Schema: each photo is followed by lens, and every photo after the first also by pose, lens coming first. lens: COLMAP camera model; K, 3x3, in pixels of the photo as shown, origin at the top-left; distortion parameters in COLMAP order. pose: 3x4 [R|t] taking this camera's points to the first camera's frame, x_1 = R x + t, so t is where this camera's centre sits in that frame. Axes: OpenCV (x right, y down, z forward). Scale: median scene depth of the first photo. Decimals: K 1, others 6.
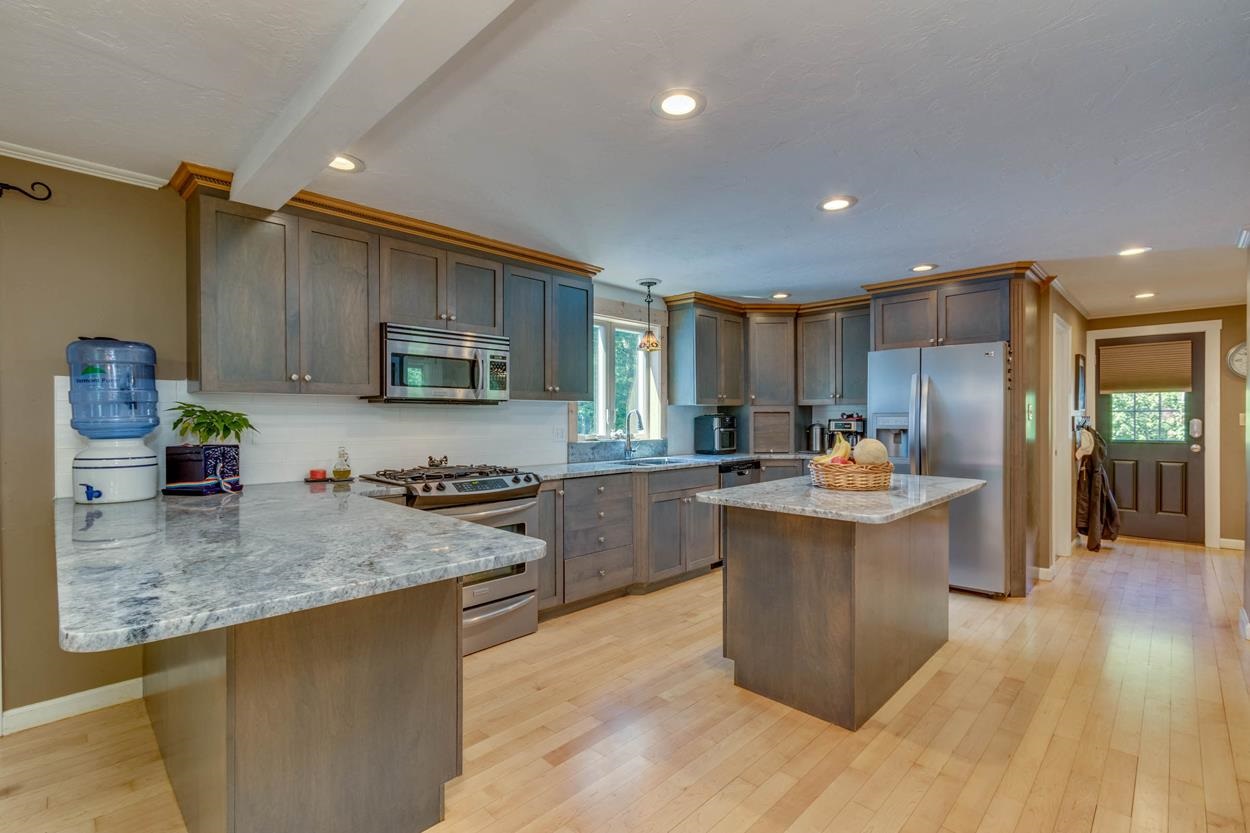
lens RADIAL K [[562.2, 0, 635.8], [0, 562.2, 419.3], [0, 0, 1]] dist [-0.004563, 0.000696]
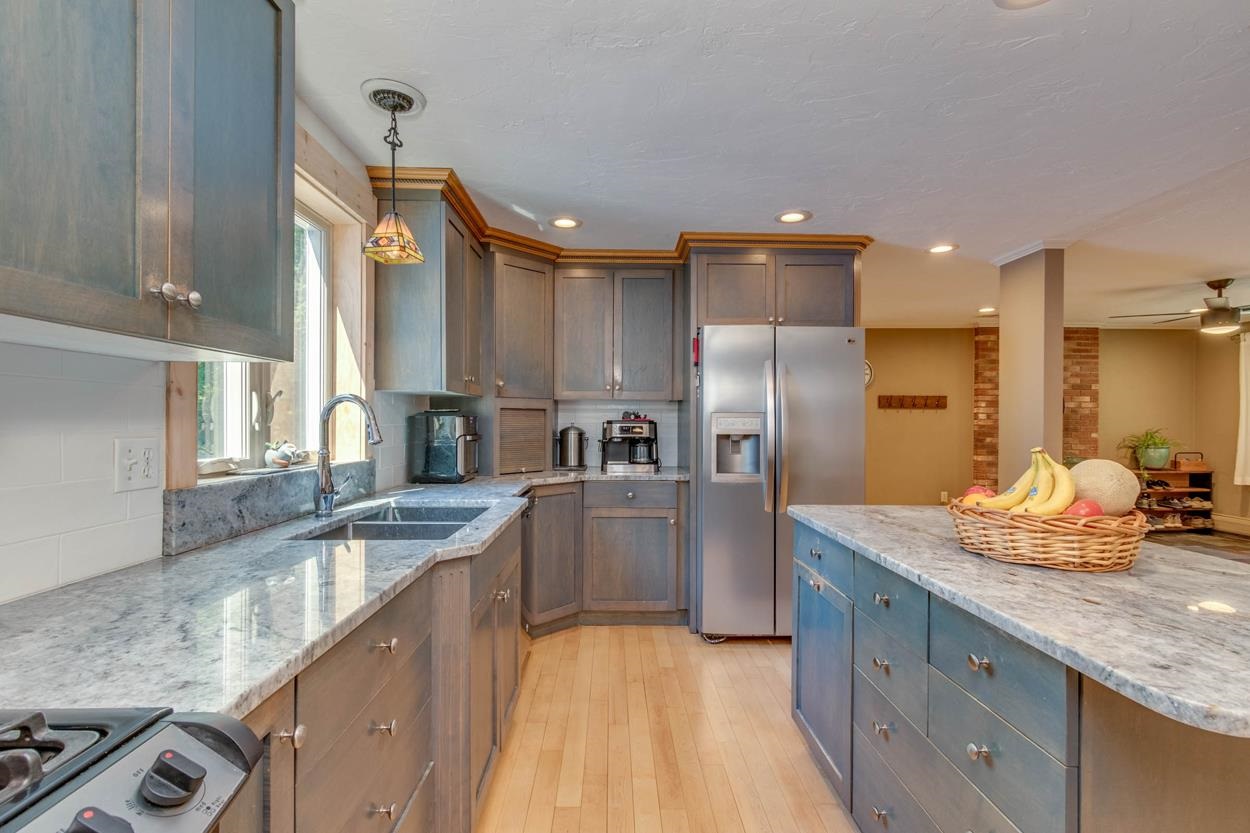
lens RADIAL K [[562.2, 0, 622.2], [0, 562.2, 418.5], [0, 0, 1]] dist [-0.004563, 0.000696]
pose [[0.708374, 0.007533, 0.705797, -0.169258], [-0.004154, 0.999970, -0.006504, 0.002742], [-0.705825, 0.001676, 0.708384, 0.627724]]
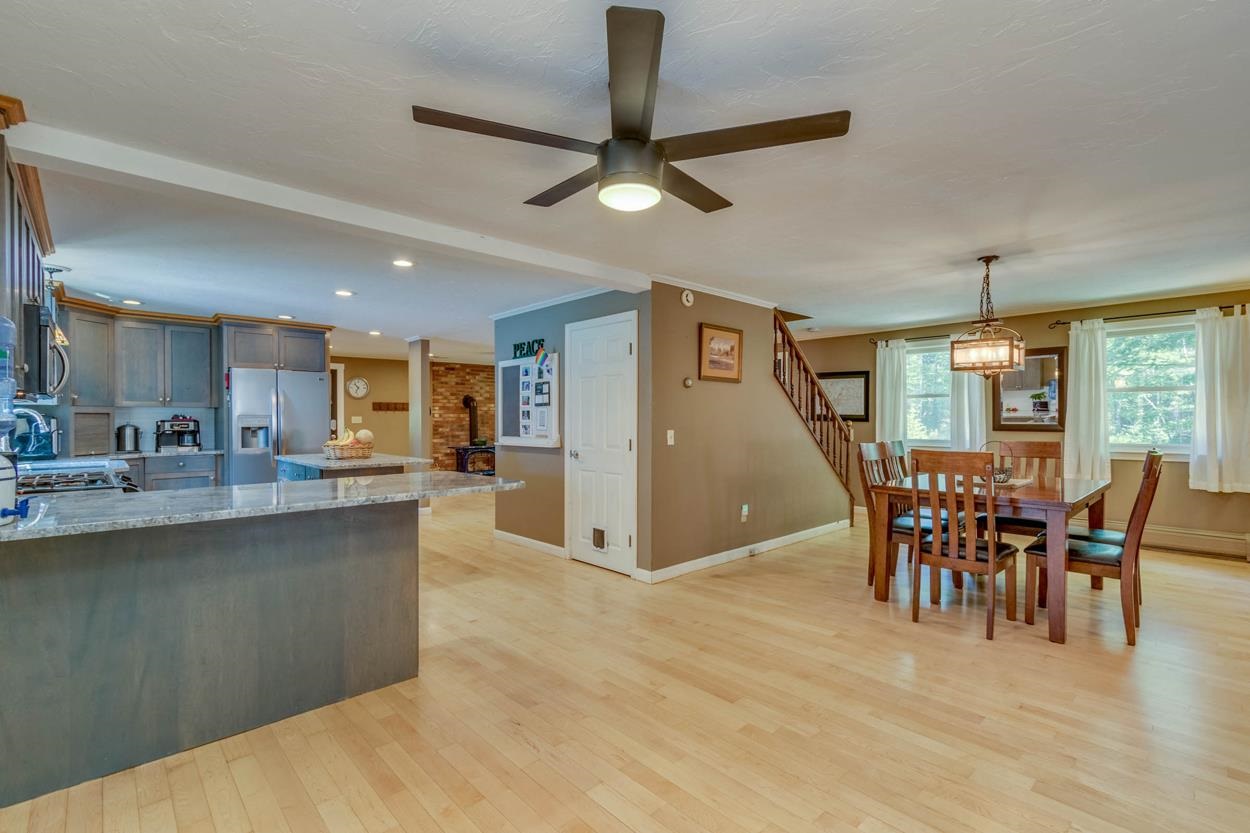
lens RADIAL K [[562.2, 0, 621.8], [0, 562.2, 419.3], [0, 0, 1]] dist [-0.004563, 0.000696]
pose [[0.050214, -0.000046, 0.998738, -0.907817], [0.007537, 0.999972, -0.000333, 0.007016], [-0.998710, 0.007544, 0.050213, 0.045296]]
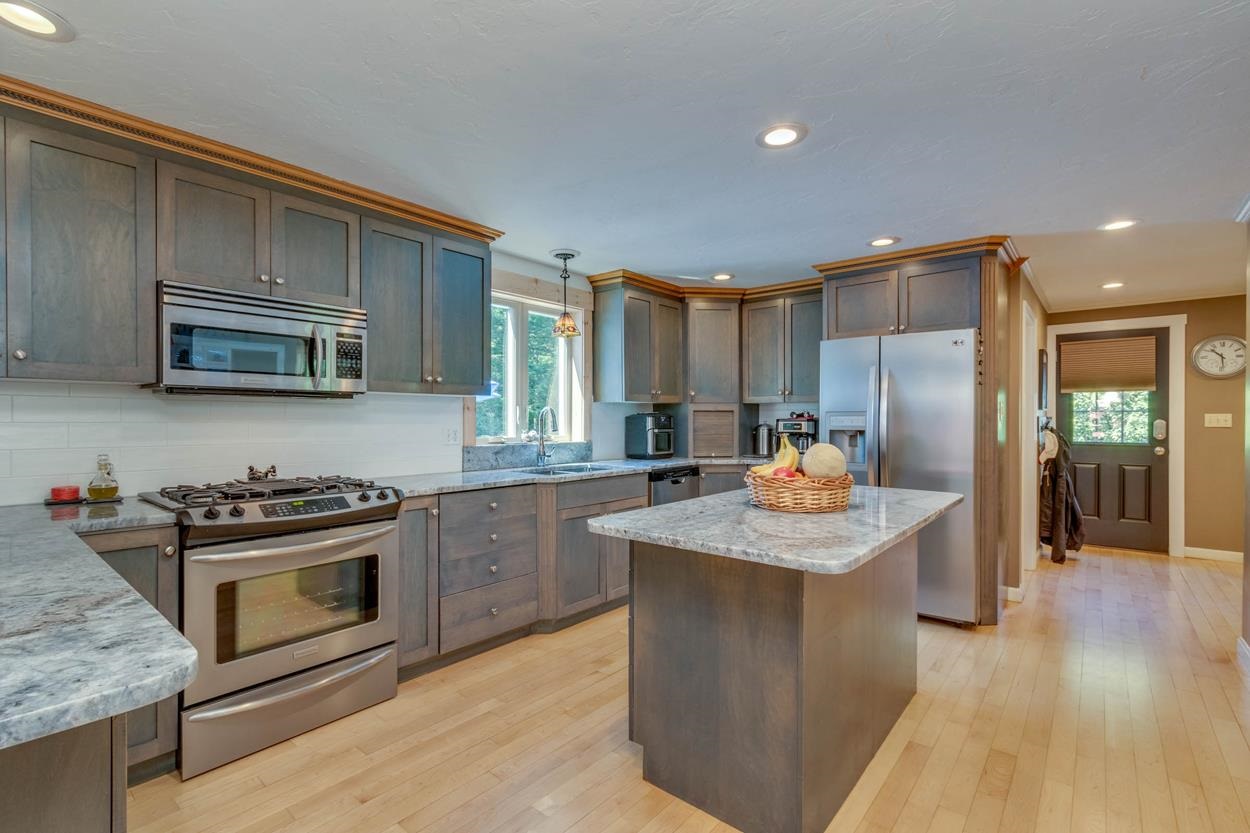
lens RADIAL K [[562.2, 0, 633.6], [0, 562.2, 417.9], [0, 0, 1]] dist [-0.004563, 0.000696]
pose [[0.997329, 0.002754, 0.072984, 0.070239], [-0.002528, 0.999992, -0.003183, 0.002150], [-0.072992, 0.002990, 0.997328, 0.173732]]
